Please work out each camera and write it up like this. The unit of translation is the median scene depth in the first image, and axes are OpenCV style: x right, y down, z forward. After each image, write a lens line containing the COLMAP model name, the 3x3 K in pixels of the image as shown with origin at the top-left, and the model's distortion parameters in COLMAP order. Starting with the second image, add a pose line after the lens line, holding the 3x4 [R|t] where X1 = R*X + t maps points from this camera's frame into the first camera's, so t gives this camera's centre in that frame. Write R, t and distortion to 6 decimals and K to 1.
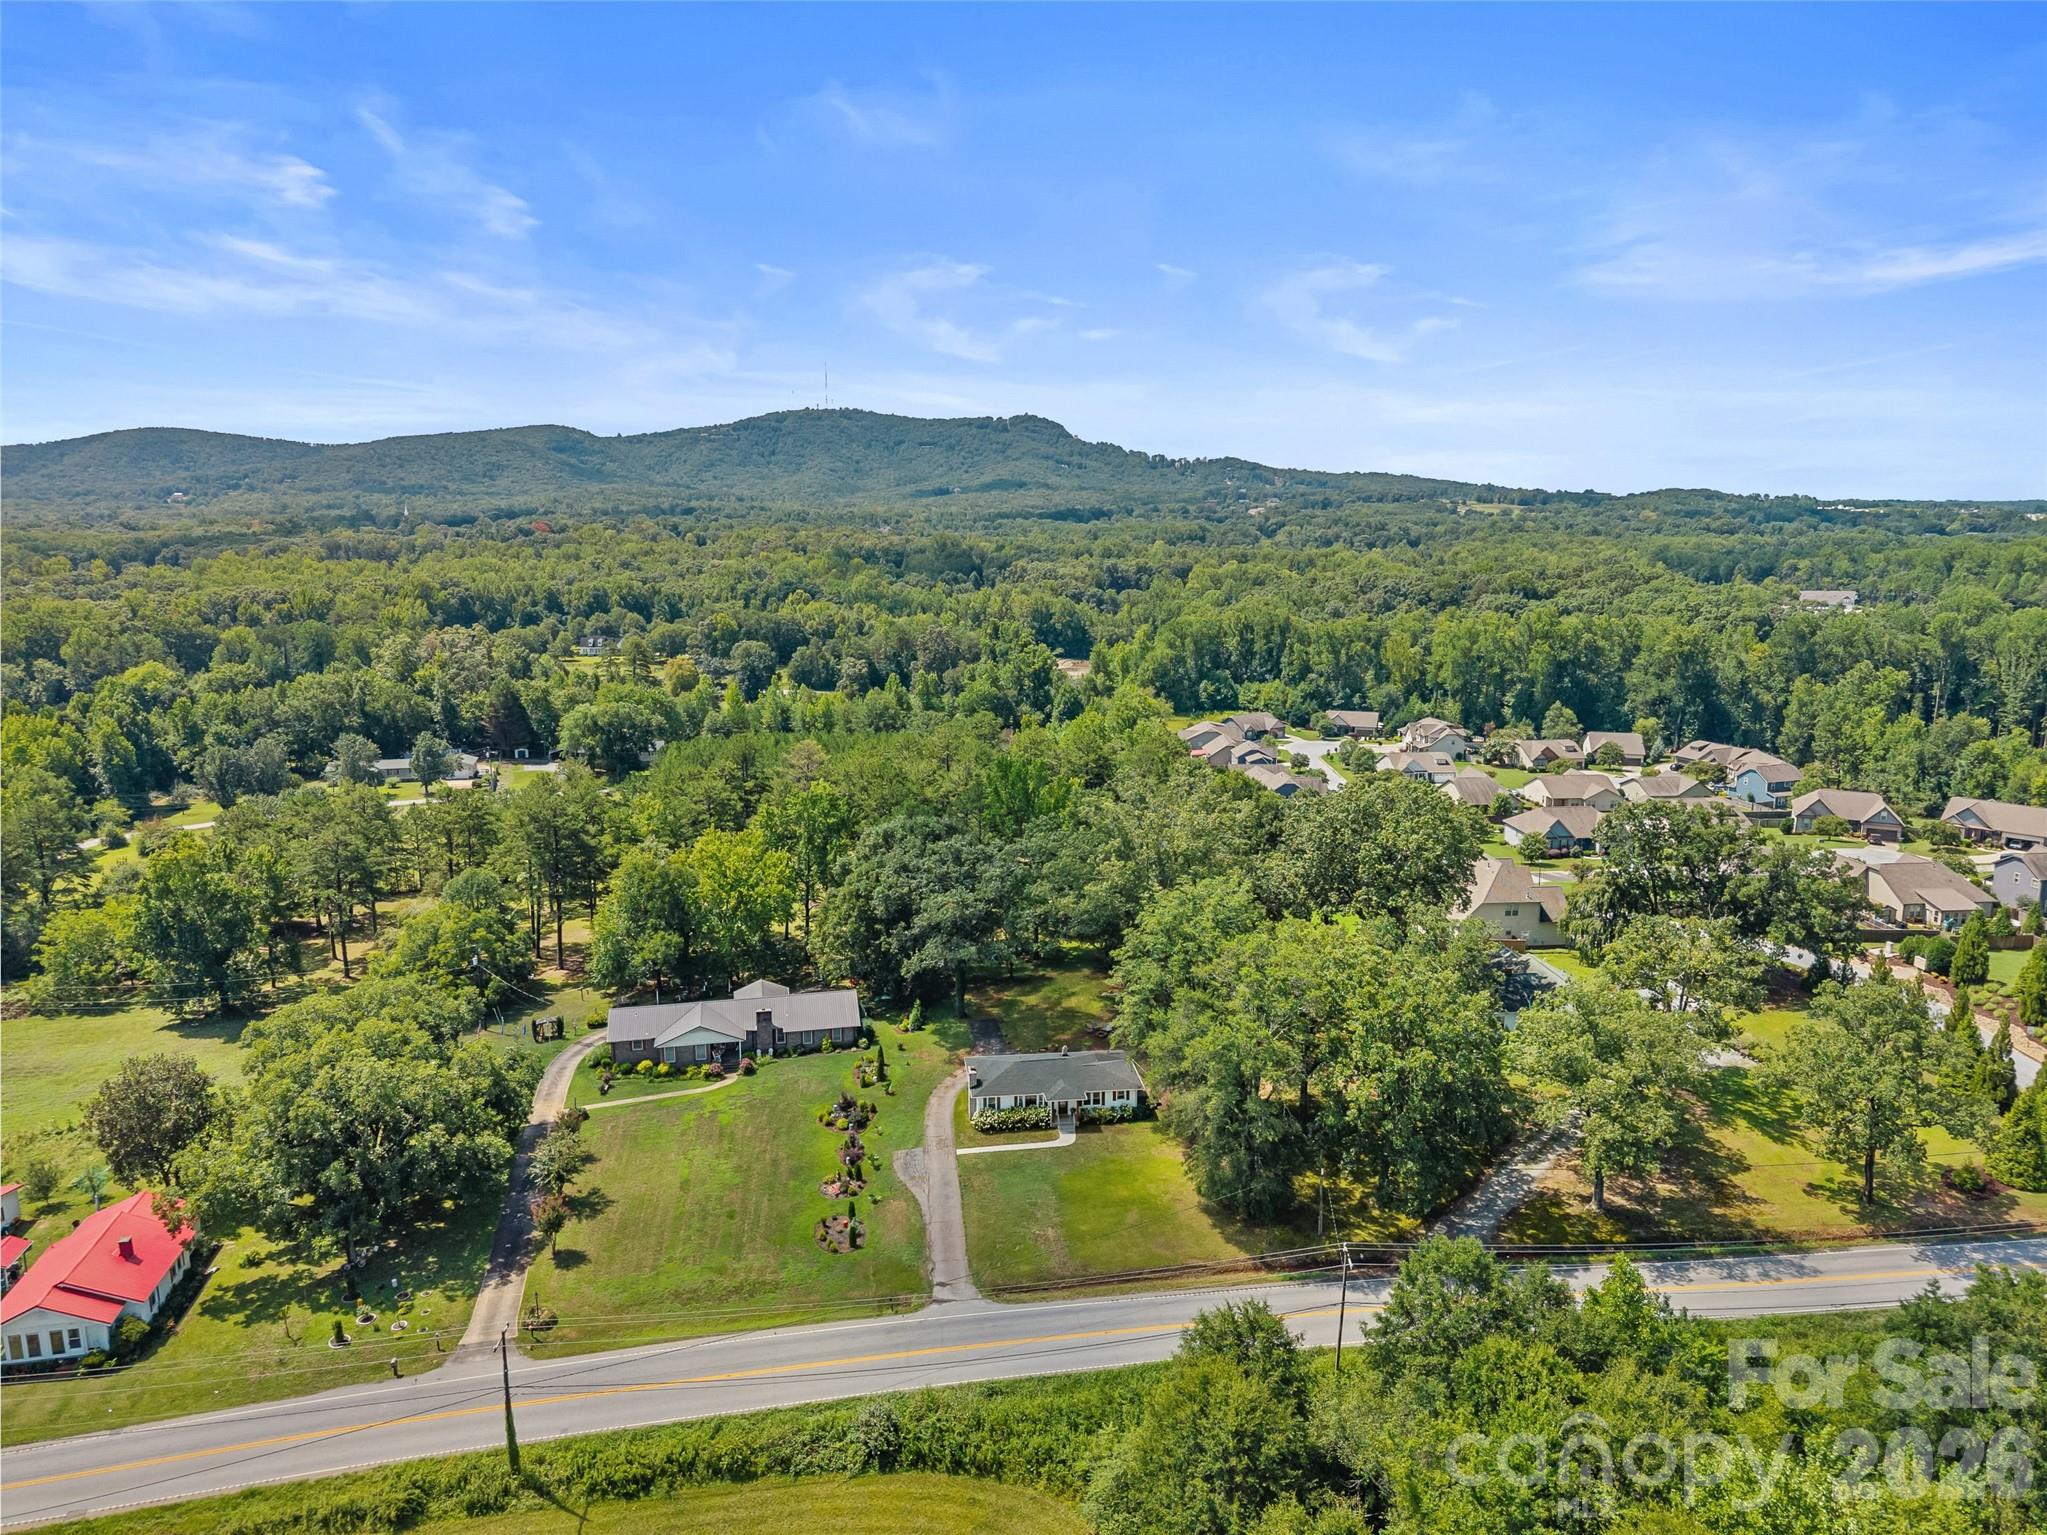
lens RADIAL K [[1383.3, 0, 1036.6], [0, 1383.3, 761.8], [0, 0, 1]] dist [0.030279, -0.038865]
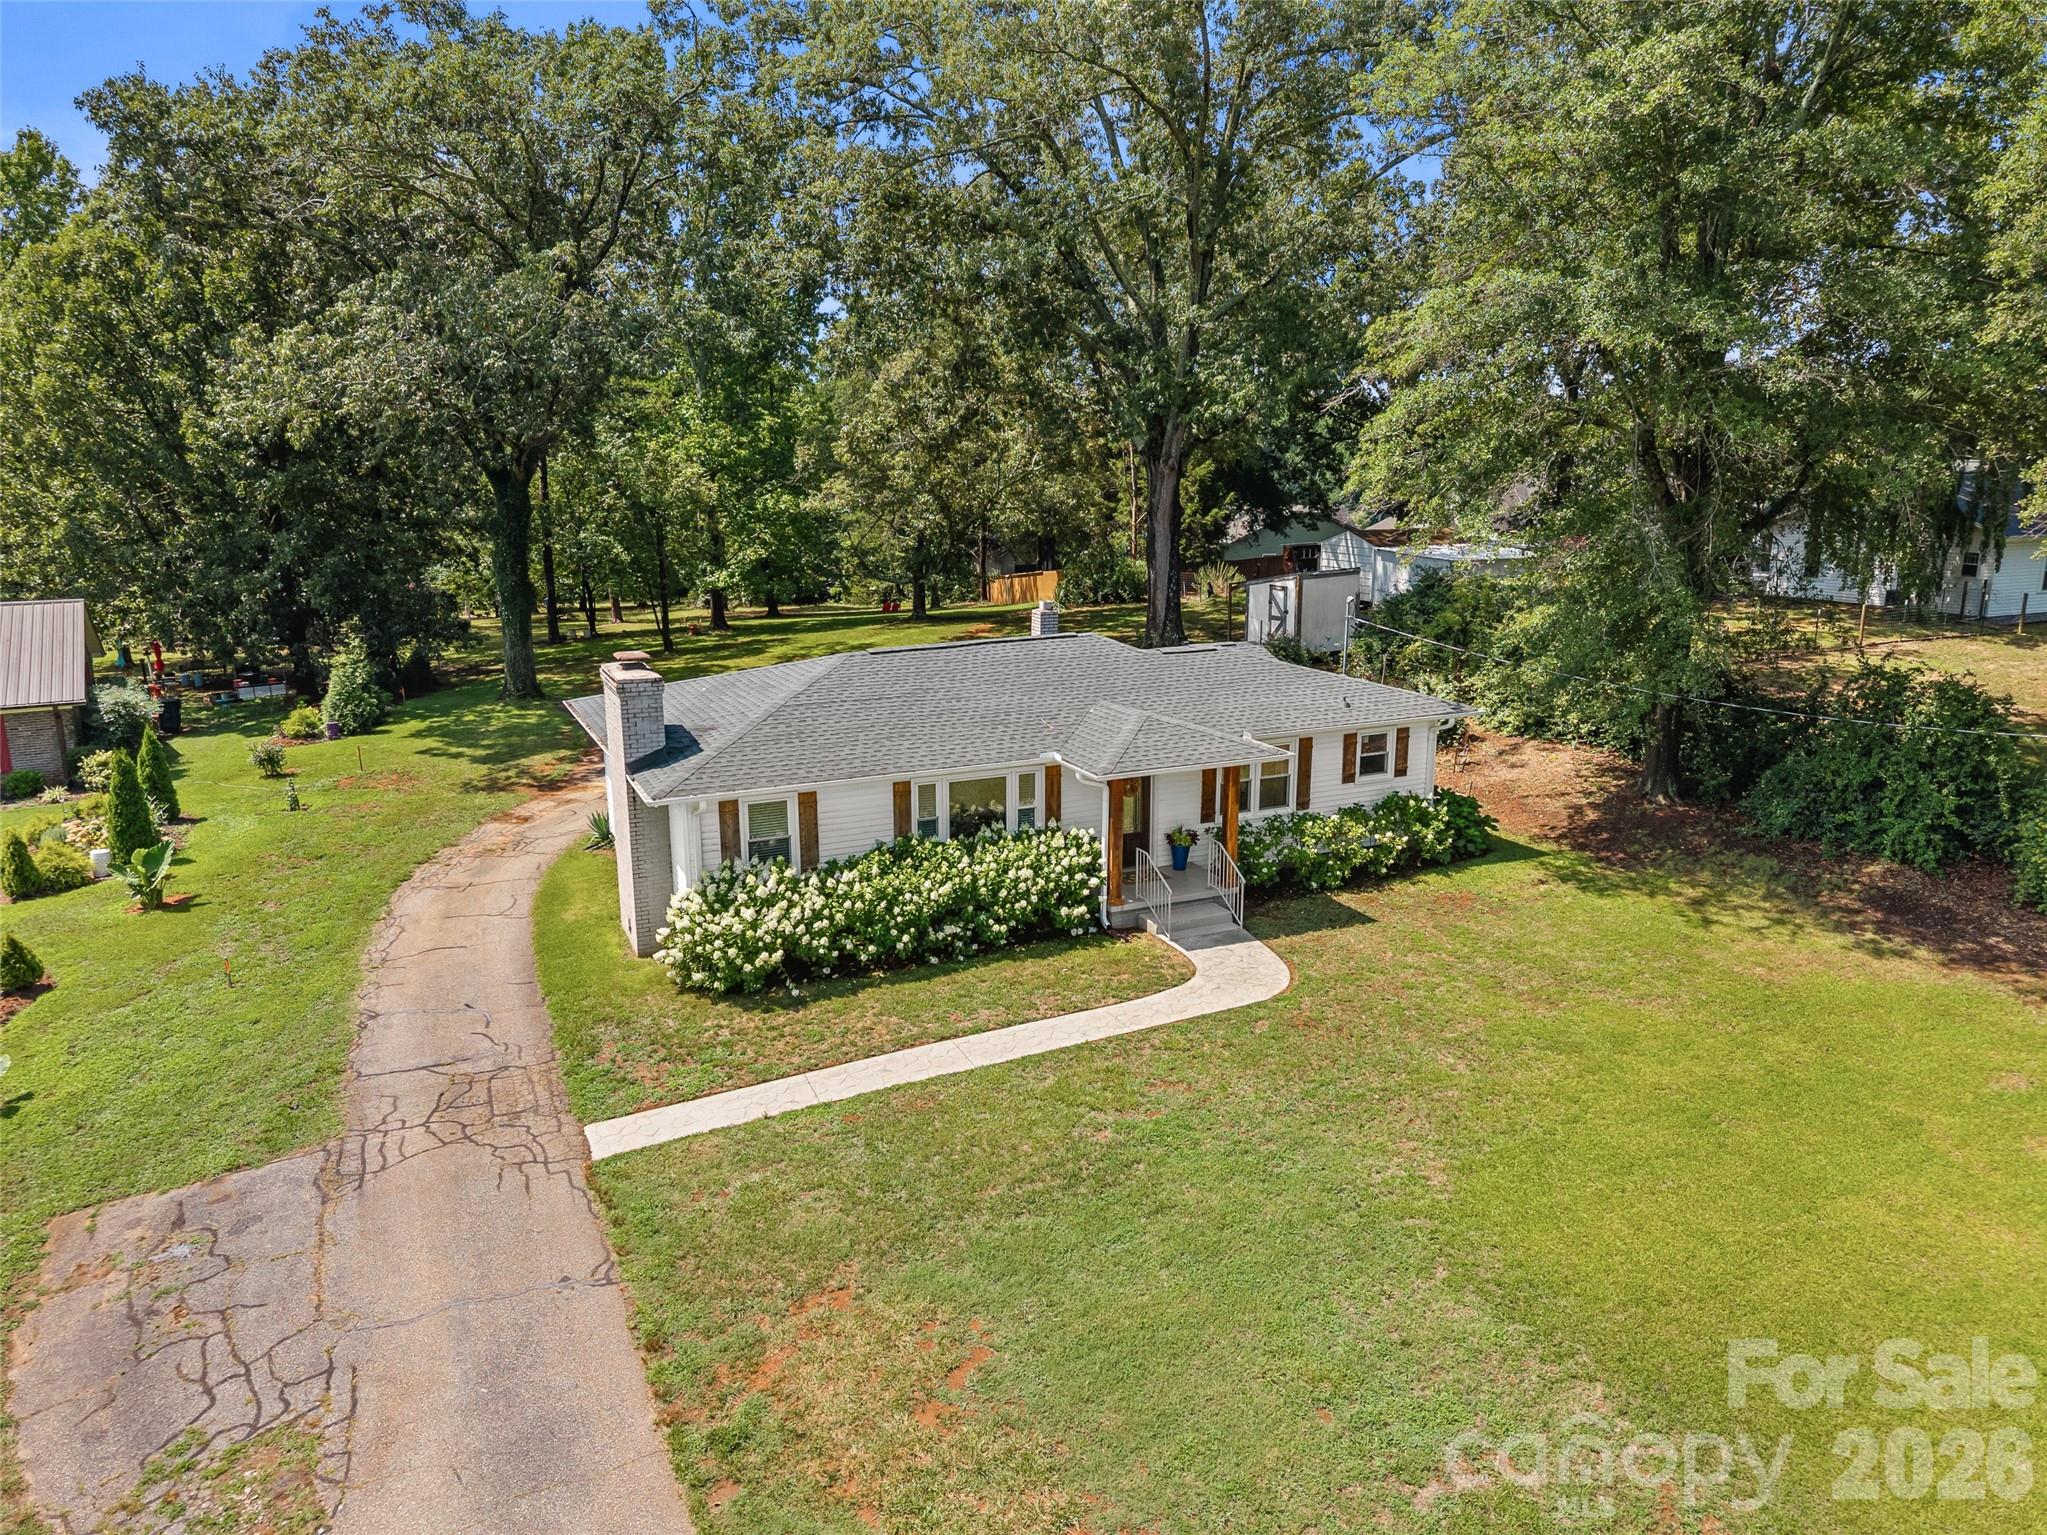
lens RADIAL K [[1383.3, 0, 1022.8], [0, 1383.3, 773.3], [0, 0, 1]] dist [0.030279, -0.038865]
pose [[0.948854, -0.075097, 0.306654, -0.053148], [0.063867, 0.996874, 0.046509, 0.227186], [-0.309188, -0.024545, 0.950684, 0.806250]]
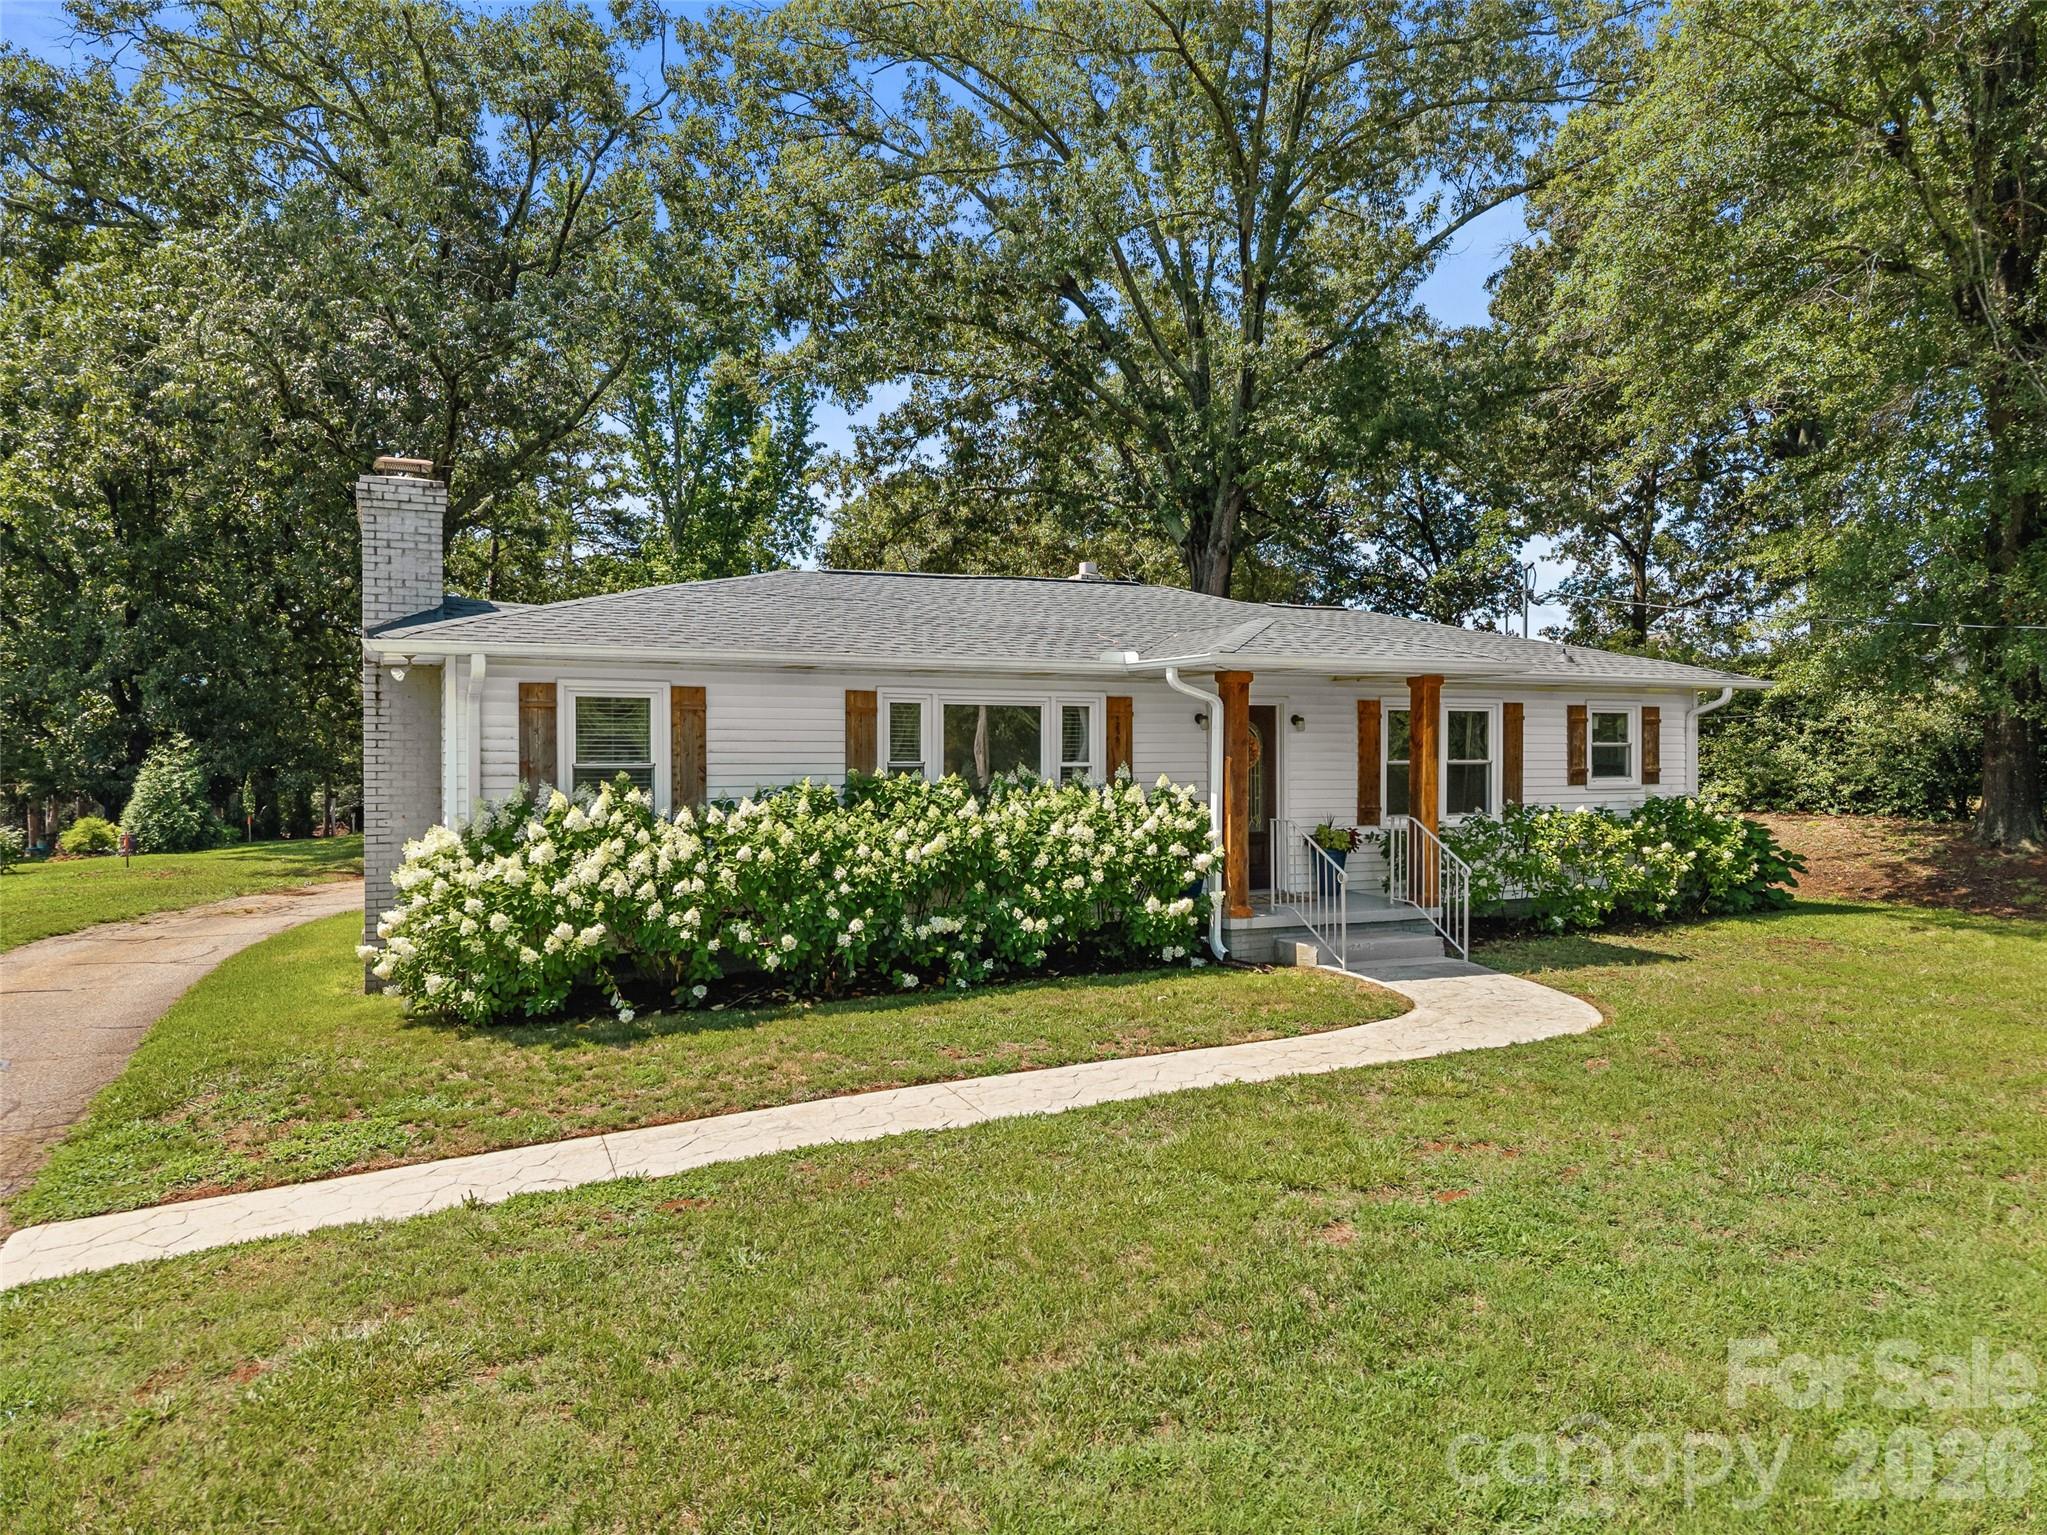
lens RADIAL K [[1383.3, 0, 1028.8], [0, 1383.3, 759.2], [0, 0, 1]] dist [0.030279, -0.038865]
pose [[0.947098, 0.000179, 0.320944, -0.034834], [0.061684, 0.981255, -0.182575, 0.259279], [-0.314960, 0.192713, 0.929334, 0.881096]]
